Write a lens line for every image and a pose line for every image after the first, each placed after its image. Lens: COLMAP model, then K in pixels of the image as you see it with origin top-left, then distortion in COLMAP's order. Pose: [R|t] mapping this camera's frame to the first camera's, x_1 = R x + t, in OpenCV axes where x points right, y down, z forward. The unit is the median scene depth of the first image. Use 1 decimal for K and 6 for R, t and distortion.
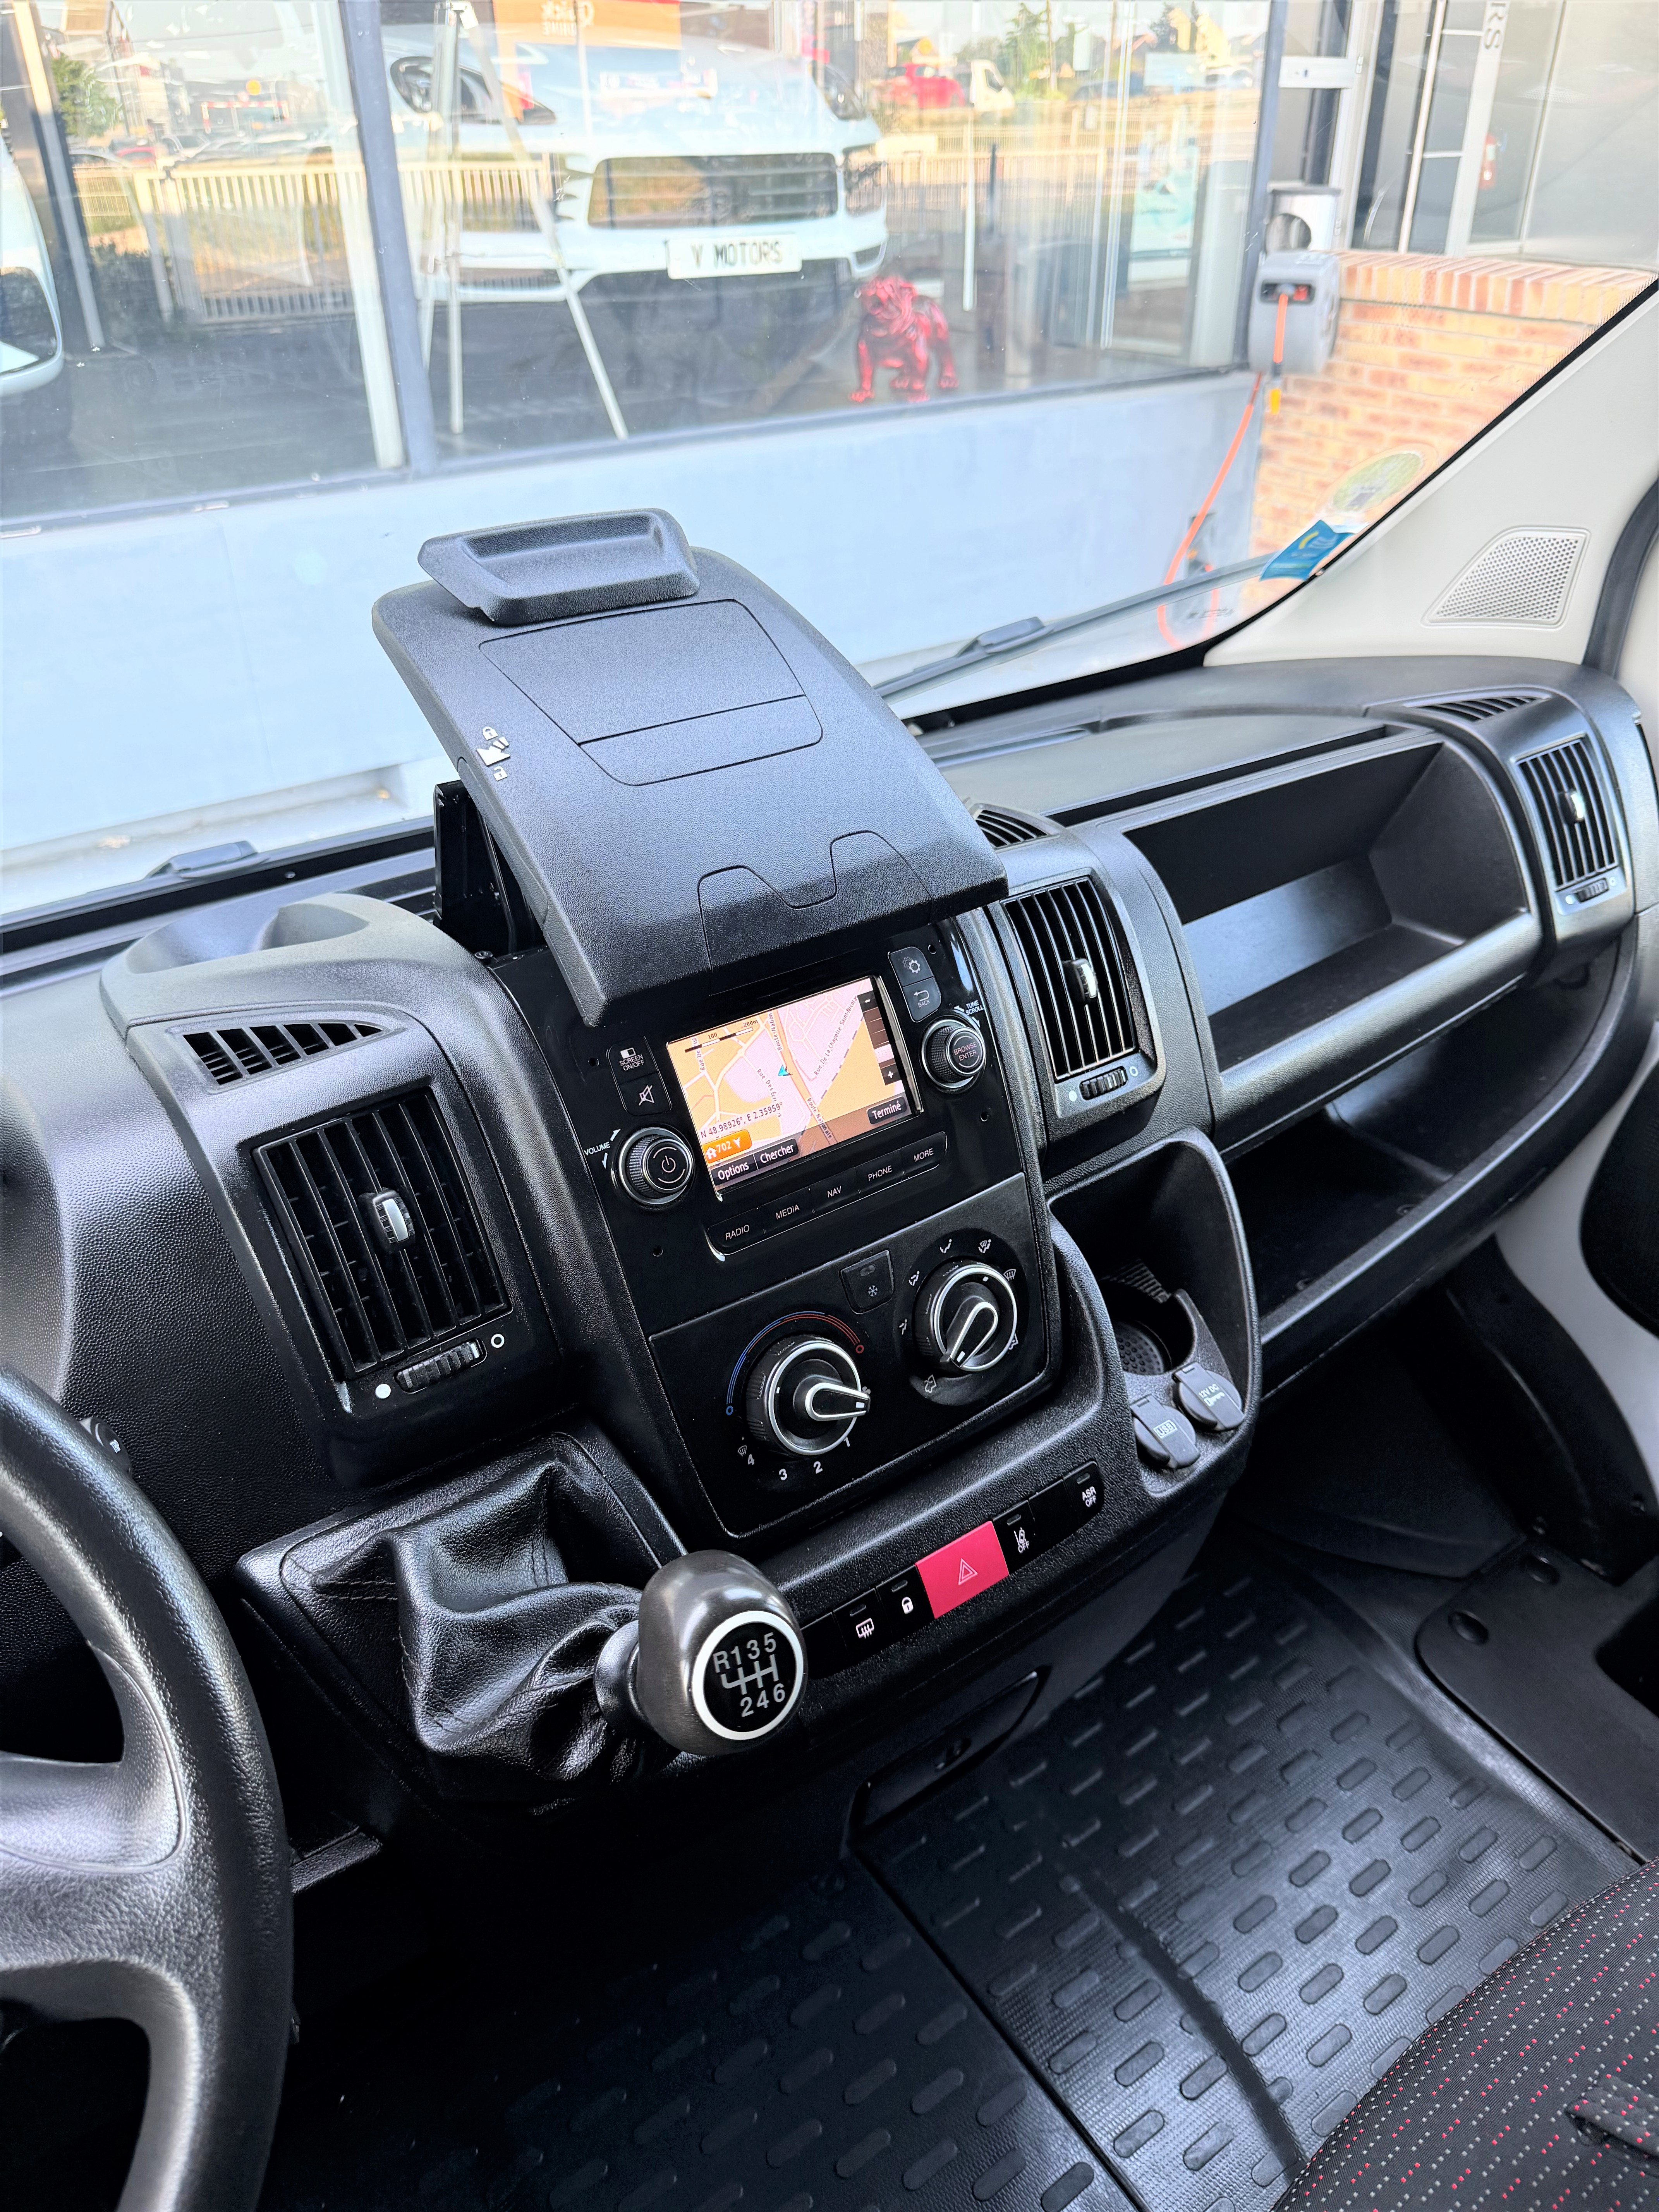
lens RADIAL K [[1638.4, 0, 829.5], [0, 1638.4, 1106.0], [0, 0, 1]] dist [0.061505, -0.059751]
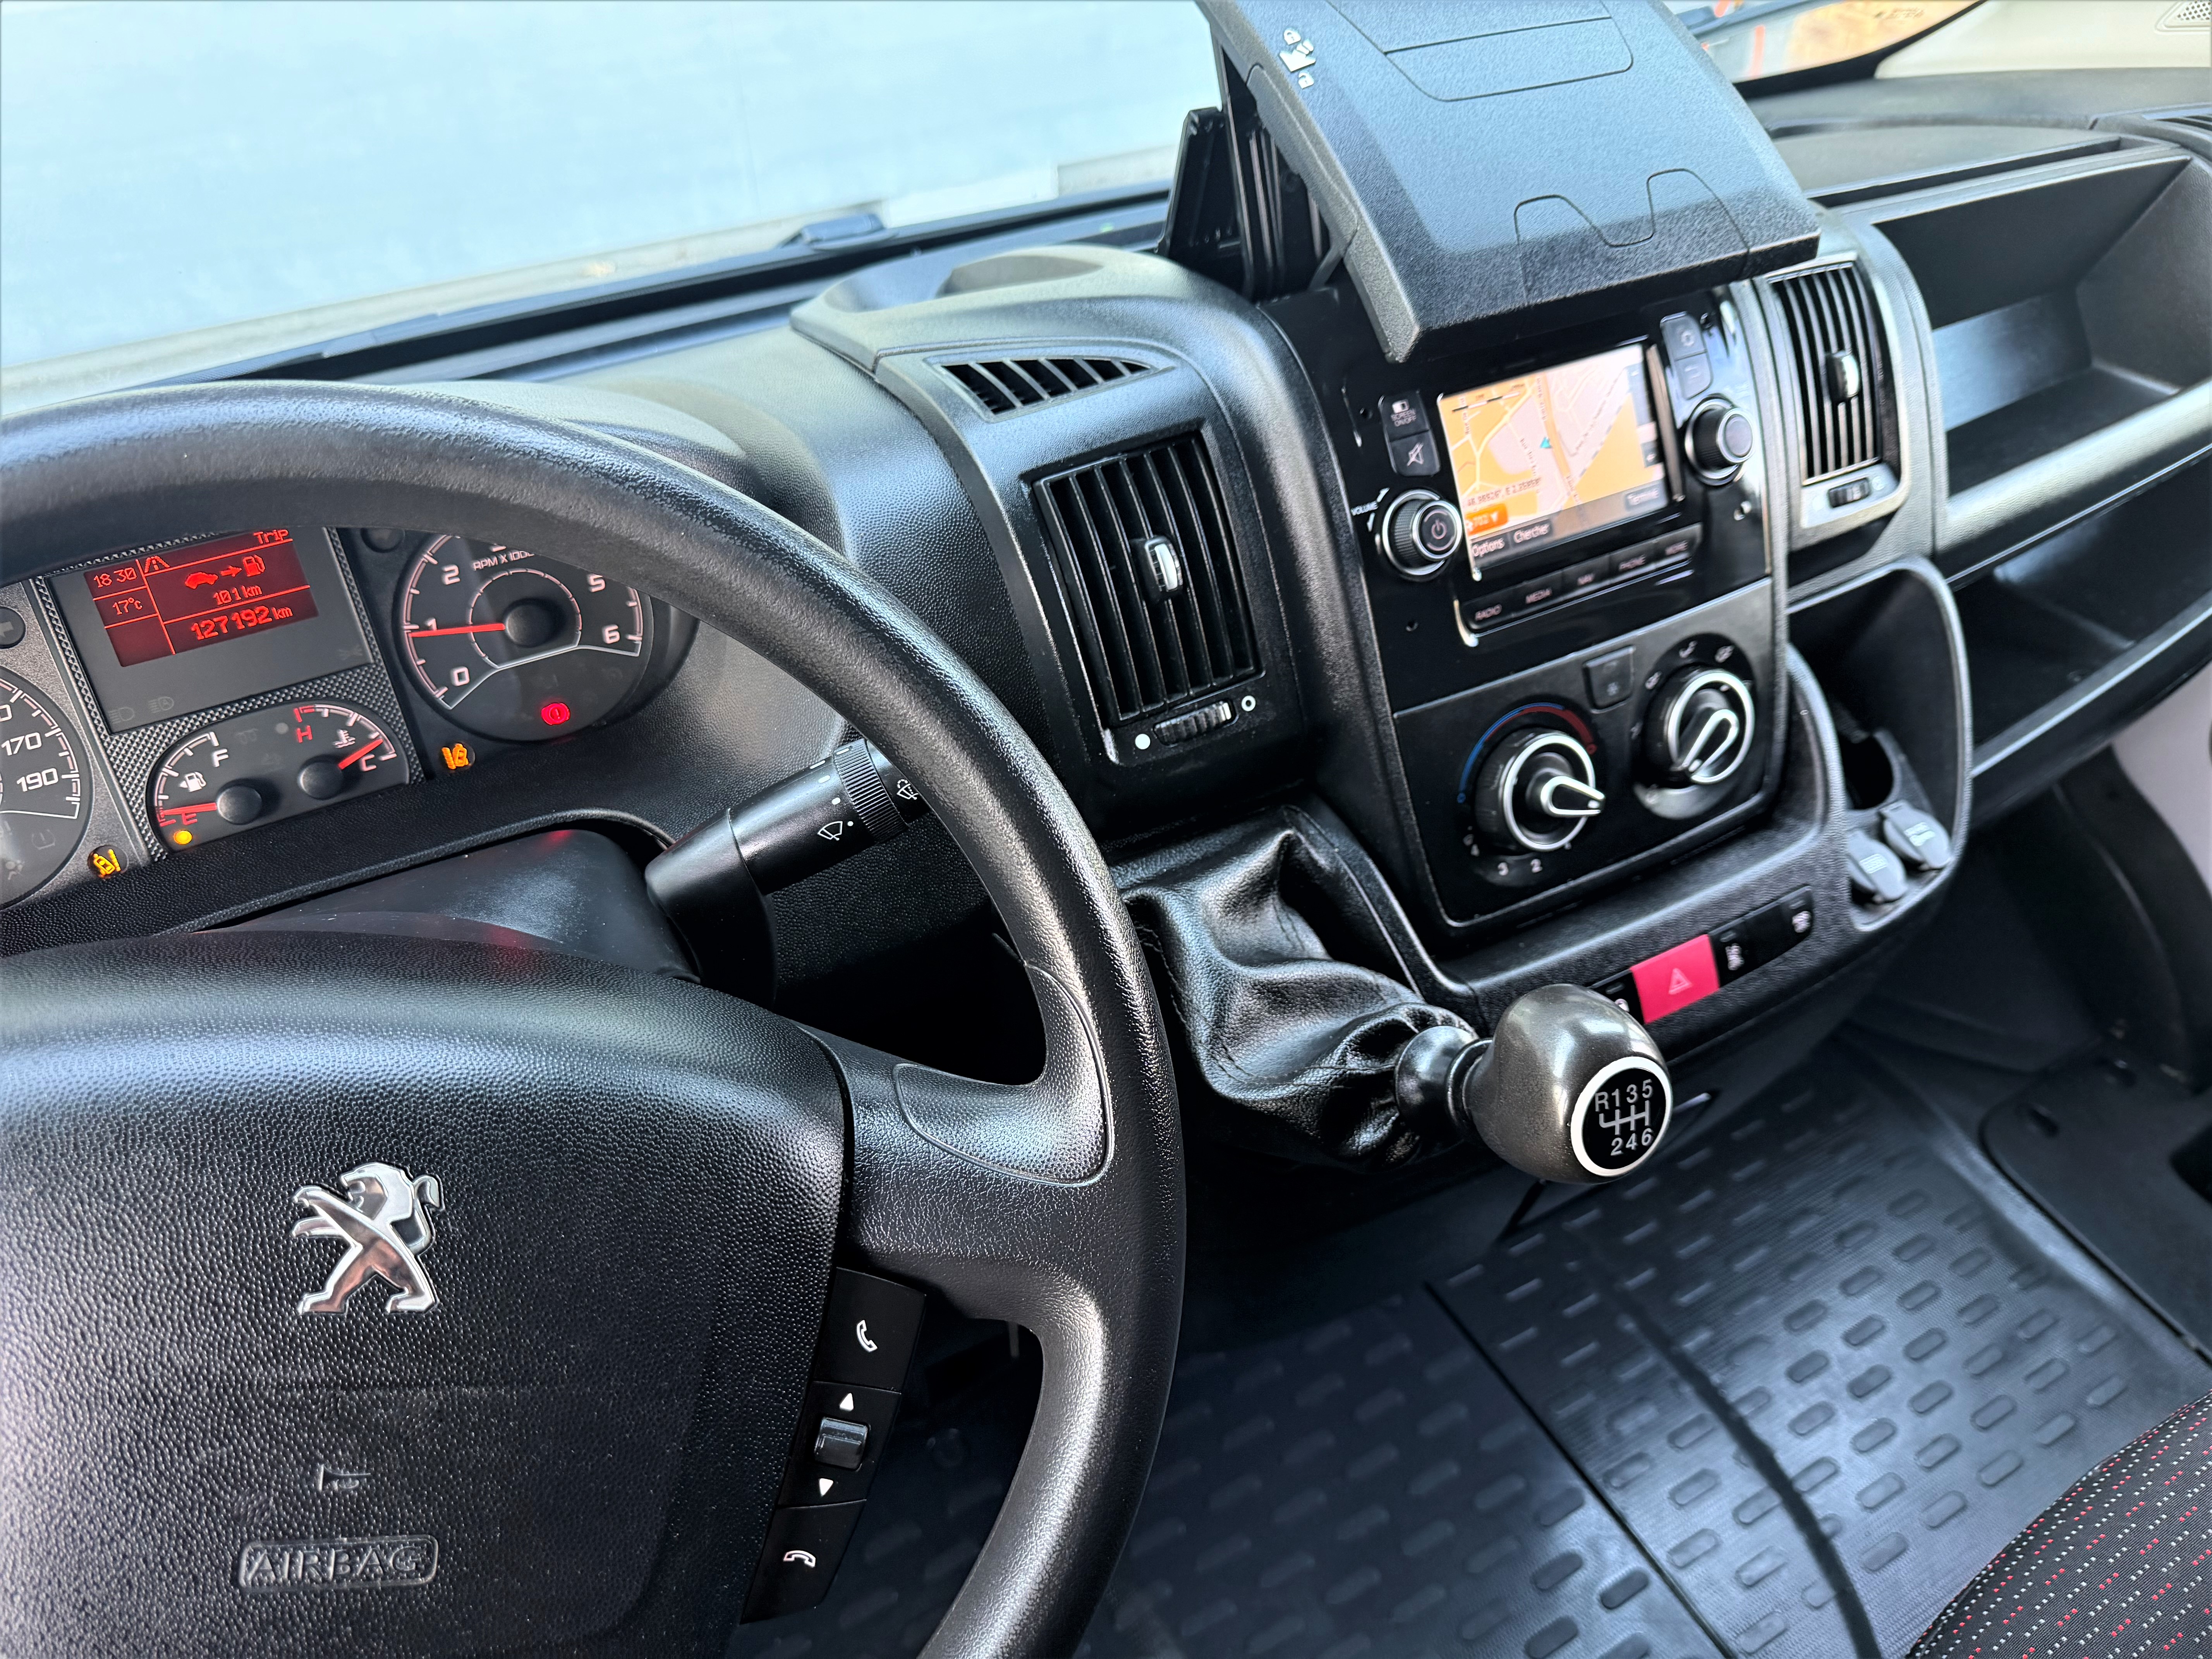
lens RADIAL K [[1638.4, 0, 1098.3], [0, 1638.4, 849.3], [0, 0, 1]] dist [0.061505, -0.059751]
pose [[0.995325, 0.070528, -0.065984, -0.187119], [-0.060481, 0.987799, 0.143510, 0.079961], [0.075300, -0.138848, 0.987447, 0.018092]]
